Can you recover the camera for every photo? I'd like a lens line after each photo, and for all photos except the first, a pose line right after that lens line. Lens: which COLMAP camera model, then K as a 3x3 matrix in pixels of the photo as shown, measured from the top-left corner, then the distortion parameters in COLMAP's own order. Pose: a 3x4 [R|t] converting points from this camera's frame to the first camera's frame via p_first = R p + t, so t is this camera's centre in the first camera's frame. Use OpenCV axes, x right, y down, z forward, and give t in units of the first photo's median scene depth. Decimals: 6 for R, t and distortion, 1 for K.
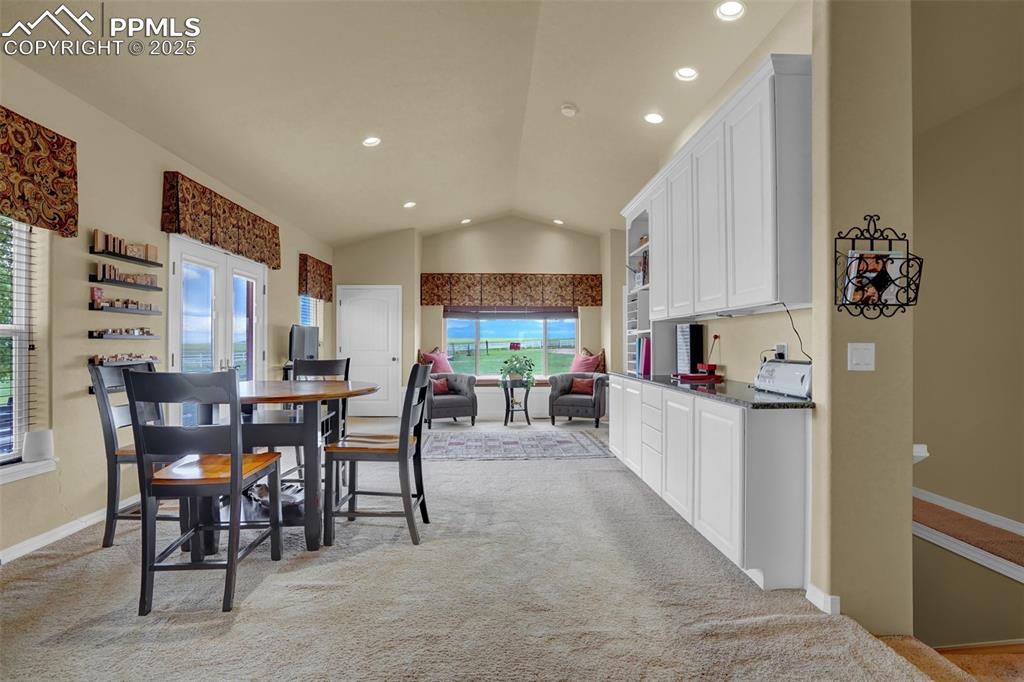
lens RADIAL K [[483.0, 0, 509.8], [0, 483.0, 344.0], [0, 0, 1]] dist [-0.061307, 0.024080]
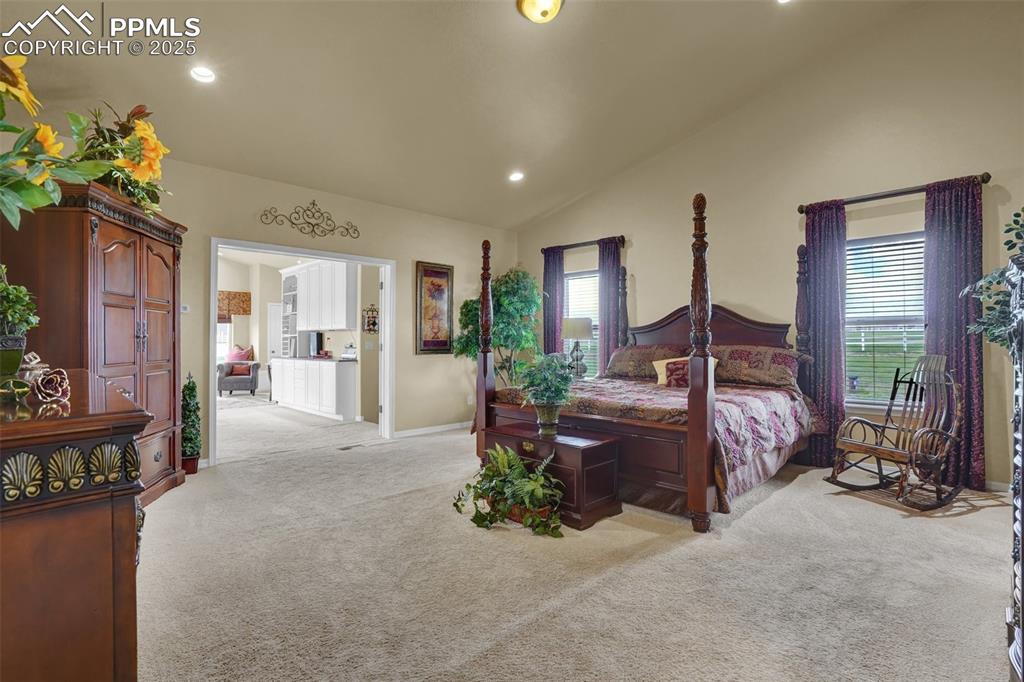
lens RADIAL K [[483.0, 0, 509.8], [0, 483.0, 344.0], [0, 0, 1]] dist [-0.061307, 0.024080]
pose [[0.721291, 0.002454, 0.692628, -0.248692], [-0.003573, 0.999994, 0.000178, 0.003554], [-0.692623, -0.002603, 0.721295, -0.589886]]
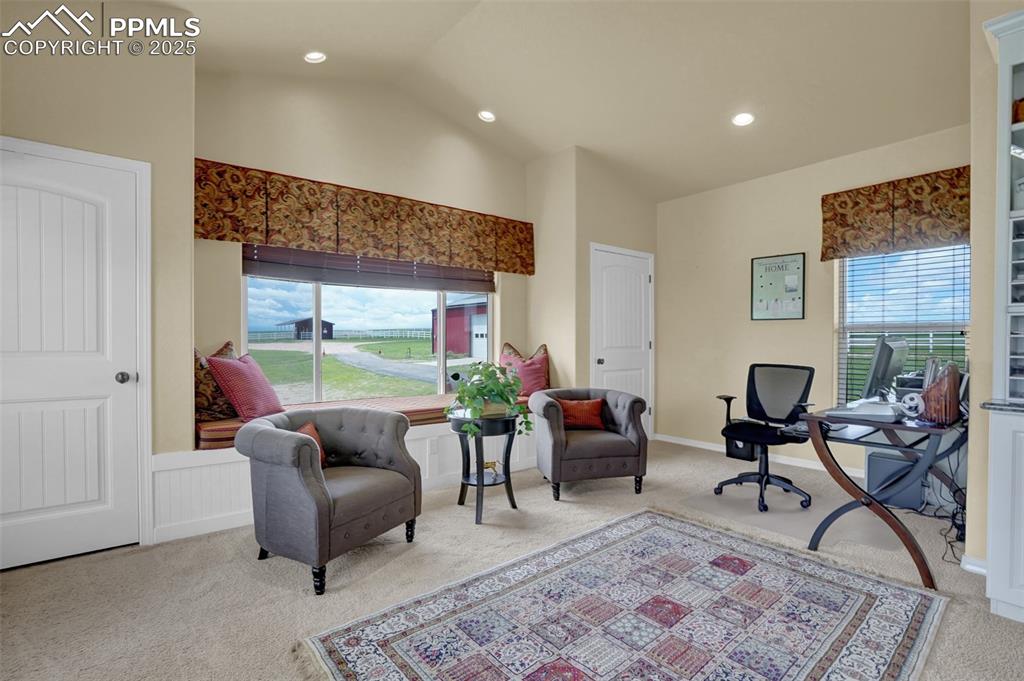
lens RADIAL K [[483.0, 0, 509.8], [0, 483.0, 343.5], [0, 0, 1]] dist [-0.061307, 0.024080]
pose [[0.803258, -0.001611, 0.595629, -0.218040], [-0.006034, 0.999923, 0.010842, 0.002319], [-0.595601, -0.012303, 0.803186, 0.570340]]
